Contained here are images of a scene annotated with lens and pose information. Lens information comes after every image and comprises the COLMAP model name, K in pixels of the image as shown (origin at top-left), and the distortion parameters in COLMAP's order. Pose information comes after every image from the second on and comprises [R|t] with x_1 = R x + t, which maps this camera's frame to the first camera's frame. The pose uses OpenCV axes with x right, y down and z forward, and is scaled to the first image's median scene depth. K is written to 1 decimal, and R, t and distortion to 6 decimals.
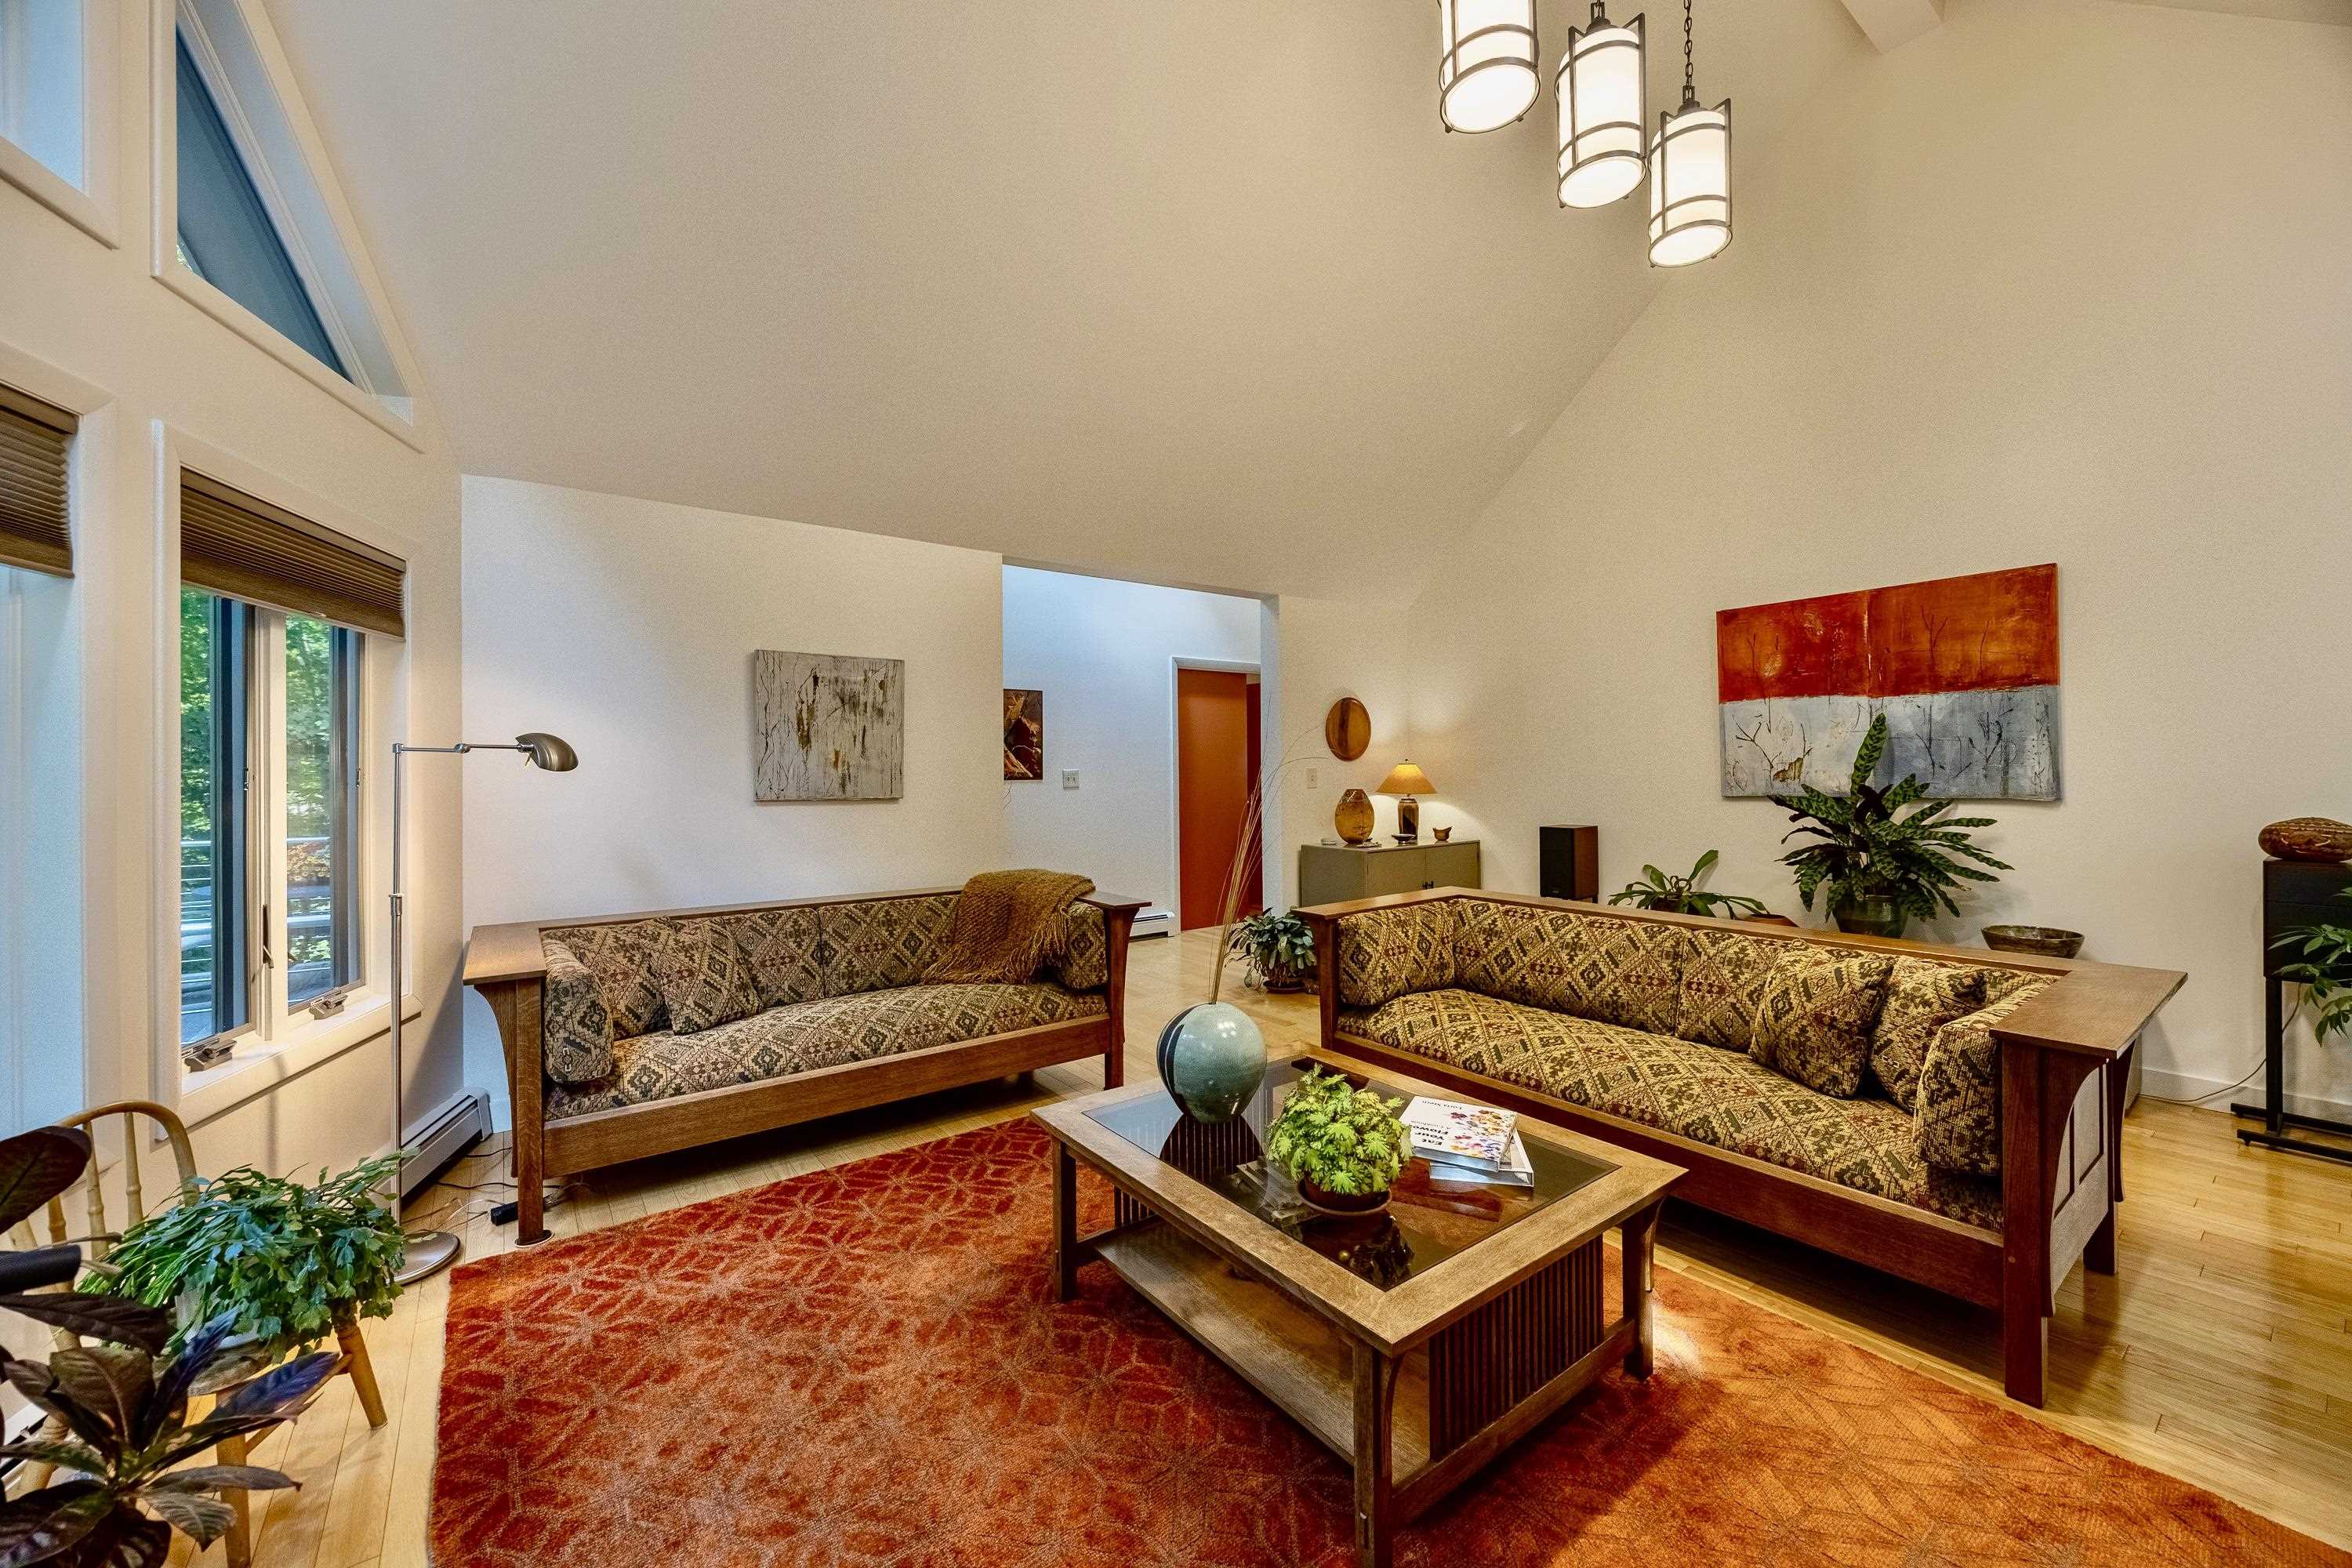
lens RADIAL K [[926.3, 0, 1176.0], [0, 926.3, 784.0], [0, 0, 1]] dist [-0.000063, -0.000006]
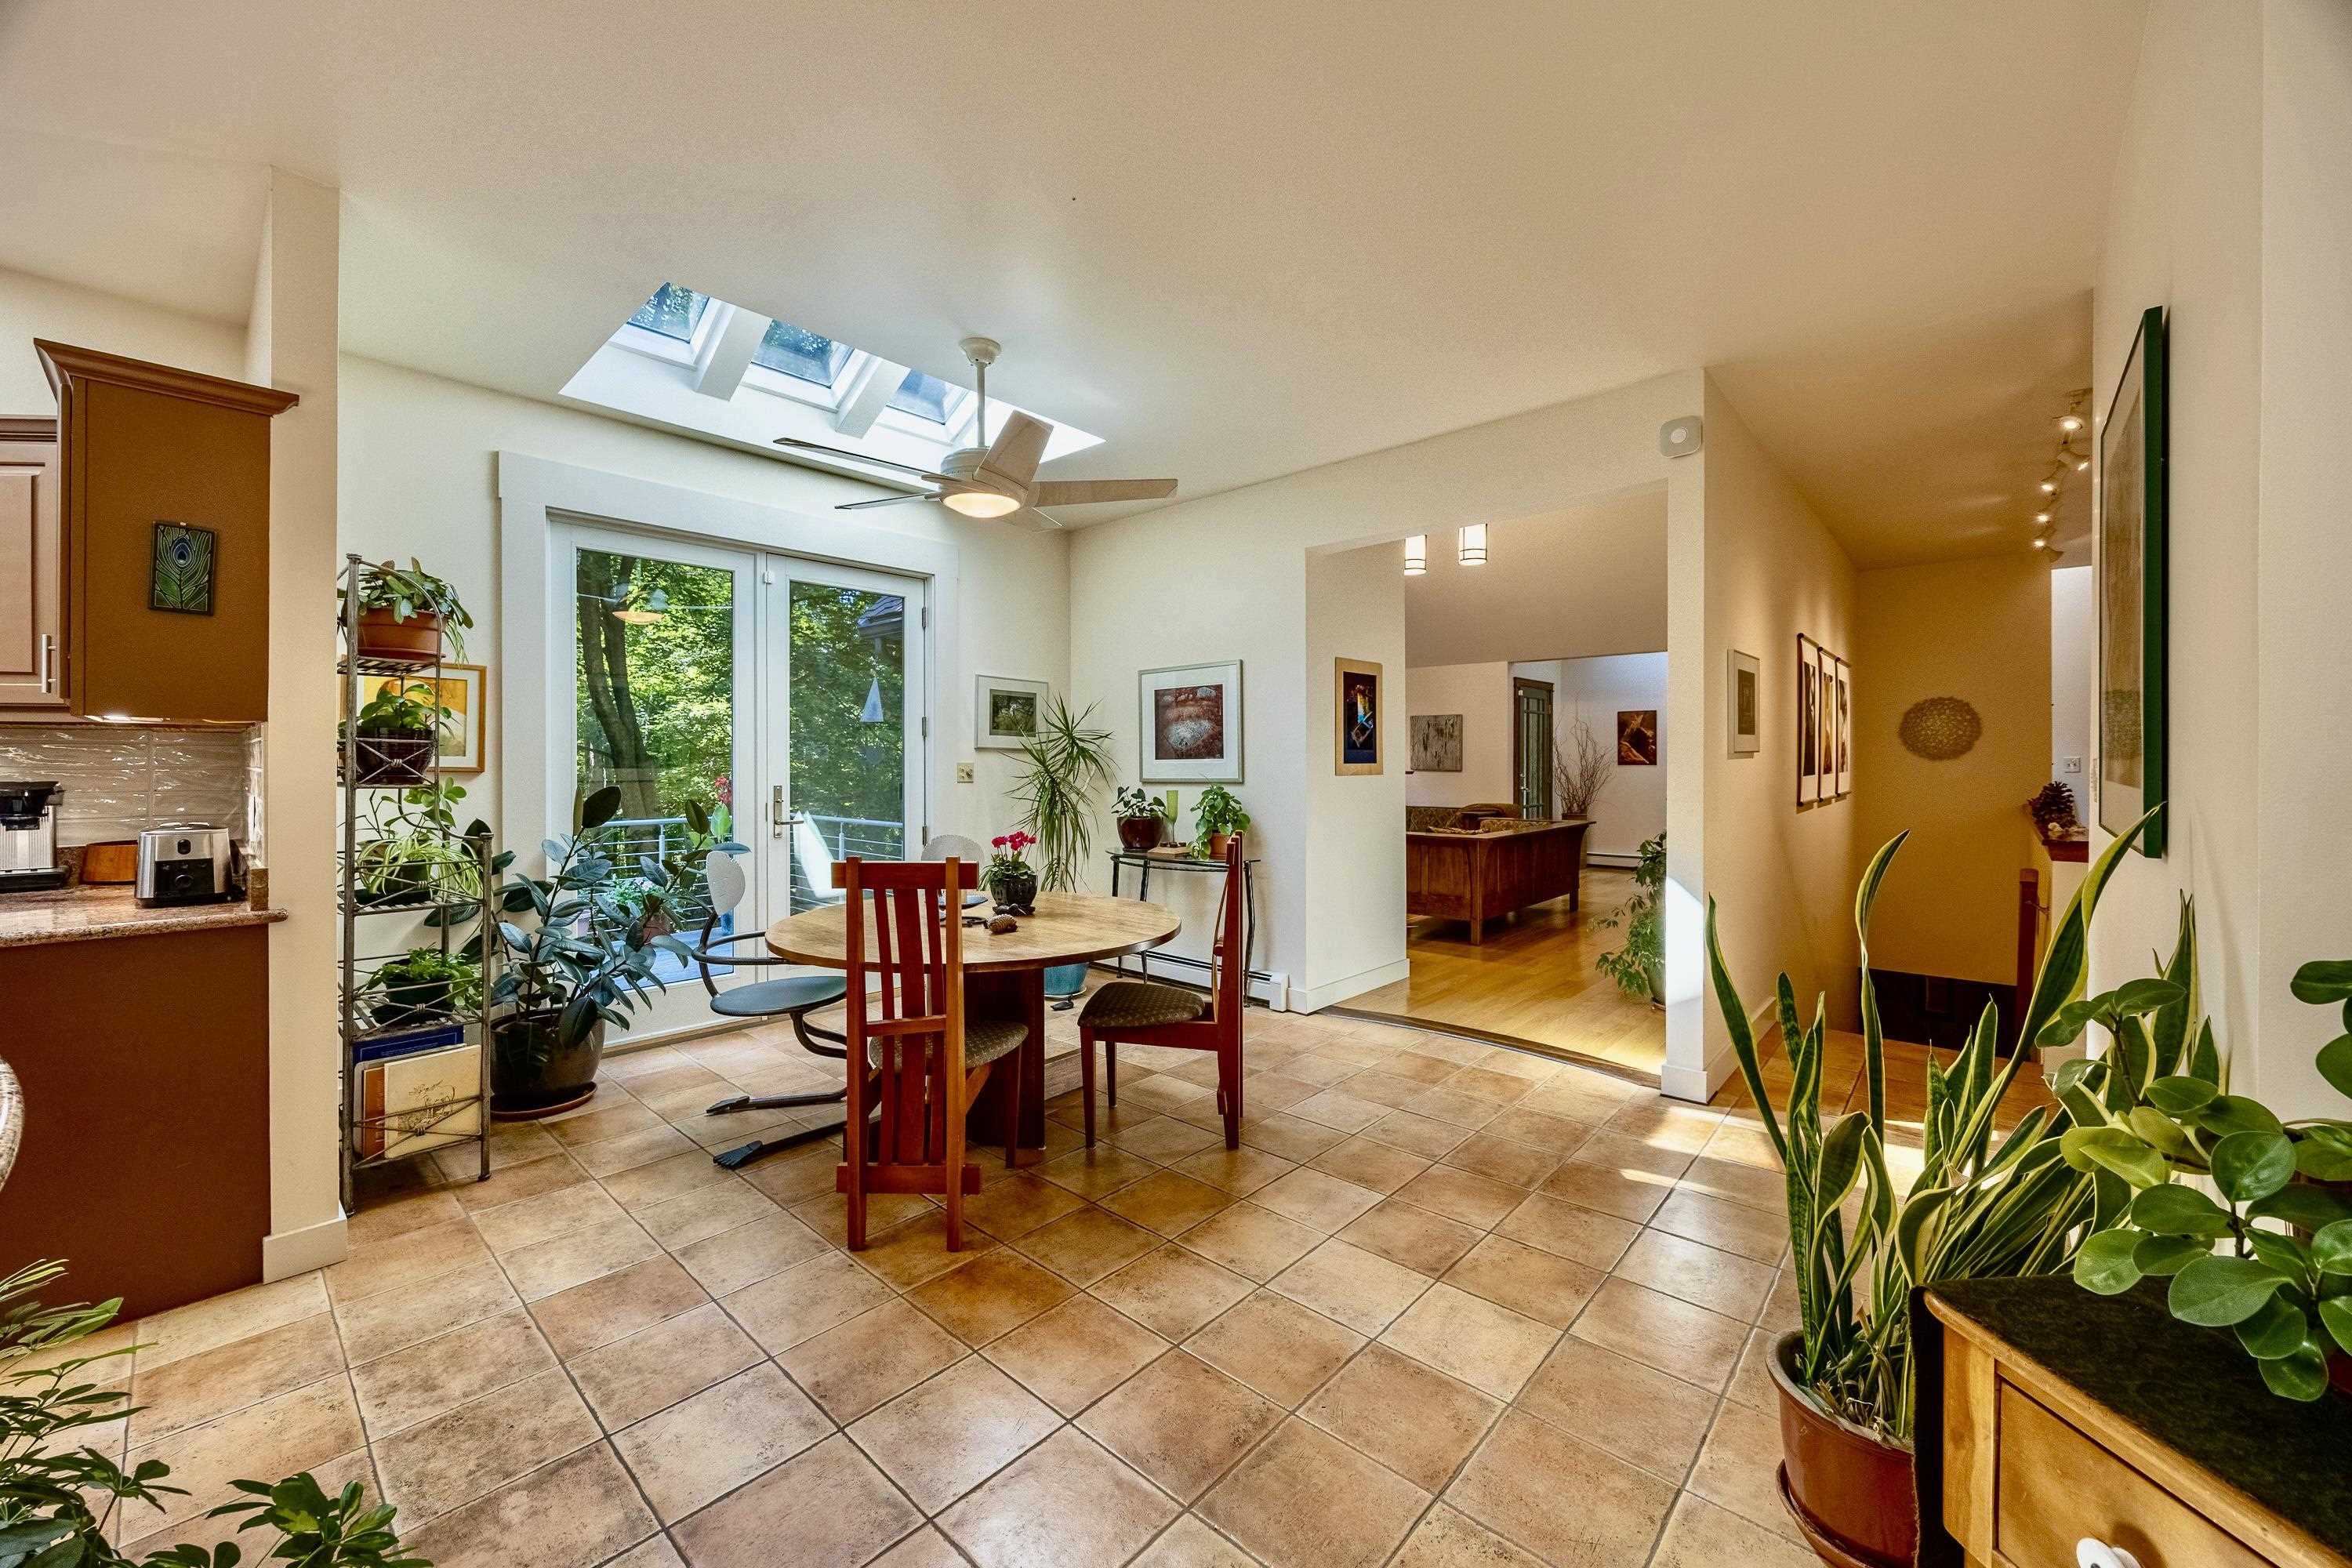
lens RADIAL K [[901.2, 0, 1183.9], [0, 901.2, 812.0], [0, 0, 1]] dist [-0.000340, 0.000057]
pose [[0.190865, 0.055833, -0.980027, 1.990432], [-0.015407, 0.998429, 0.053880, 0.009314], [0.981495, 0.004815, 0.191426, -0.196615]]
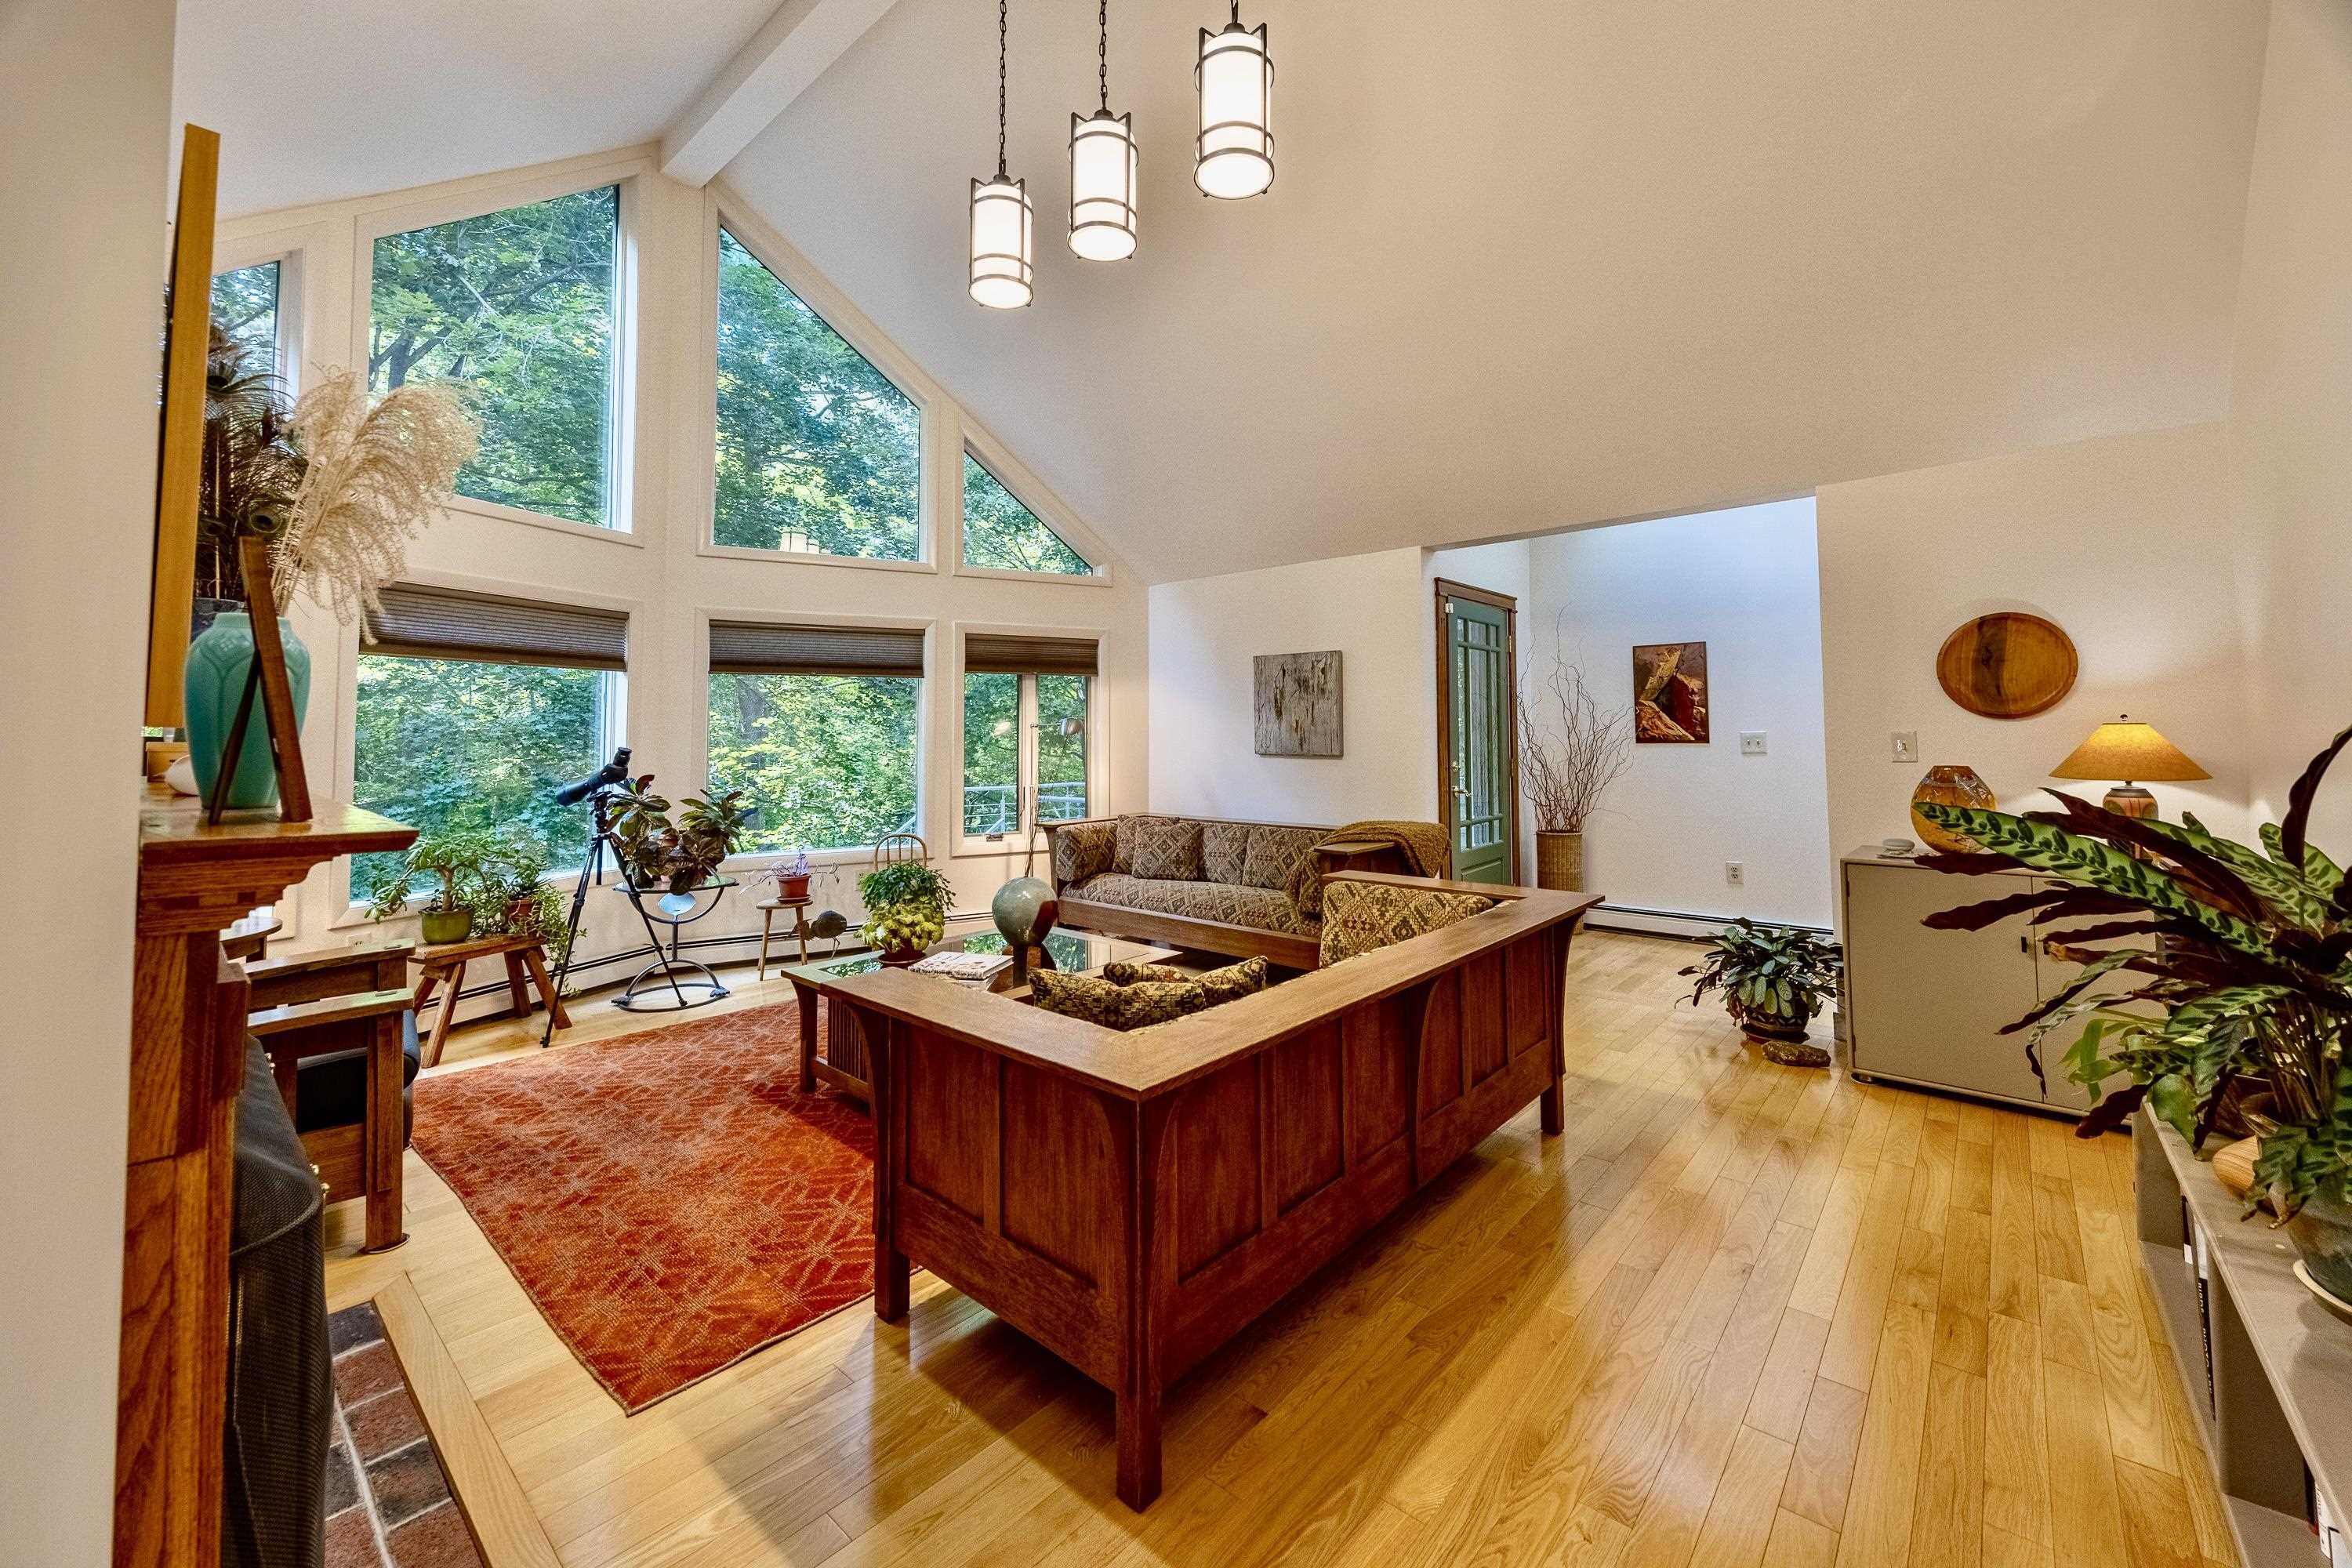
lens RADIAL K [[933.7, 0, 1165.9], [0, 933.7, 726.4], [0, 0, 1]] dist [-0.000706, -0.000030]
pose [[0.198176, -0.002615, -0.980163, 0.972082], [-0.010517, 0.999933, -0.004794, -0.017346], [0.980110, 0.011258, 0.198135, 0.509942]]
